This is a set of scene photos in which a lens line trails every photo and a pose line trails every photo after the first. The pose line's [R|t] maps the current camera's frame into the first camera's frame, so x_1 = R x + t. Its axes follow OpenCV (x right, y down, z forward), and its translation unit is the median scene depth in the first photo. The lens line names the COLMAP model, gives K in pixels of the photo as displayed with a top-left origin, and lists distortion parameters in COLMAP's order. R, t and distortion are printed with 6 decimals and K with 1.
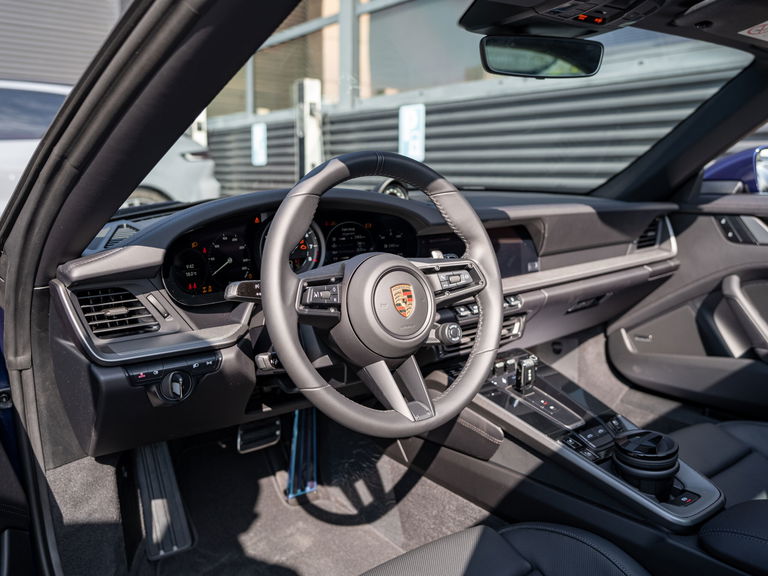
lens RADIAL K [[662.1, 0, 384.0], [0, 662.1, 288.0], [0, 0, 1]] dist [-0.014089, 0.001187]
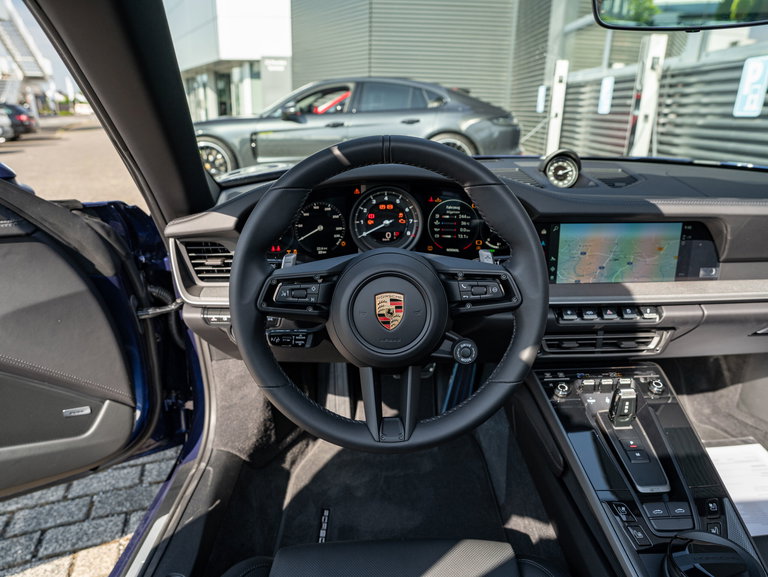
lens RADIAL K [[500.1, 0, 384.0], [0, 500.1, 288.5], [0, 0, 1]] dist [-0.096607, 0.056614]
pose [[0.804223, 0.209509, -0.556175, 0.313214], [-0.113534, 0.972730, 0.202254, -0.116559], [0.583382, -0.099513, 0.806078, 0.367536]]
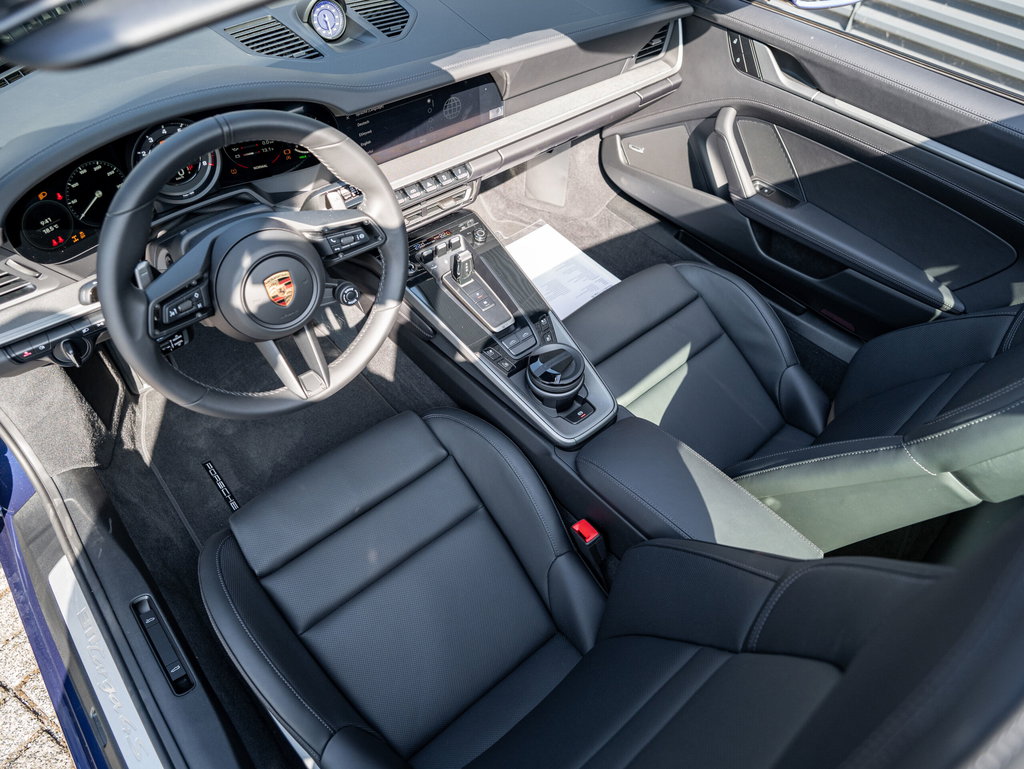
lens RADIAL K [[666.7, 0, 512.0], [0, 666.7, 384.5], [0, 0, 1]] dist [-0.096607, 0.056614]
pose [[0.995639, -0.010402, 0.092711, 0.212779], [-0.048986, 0.787452, 0.614426, -0.368943], [-0.079396, -0.616288, 0.783508, 0.136612]]
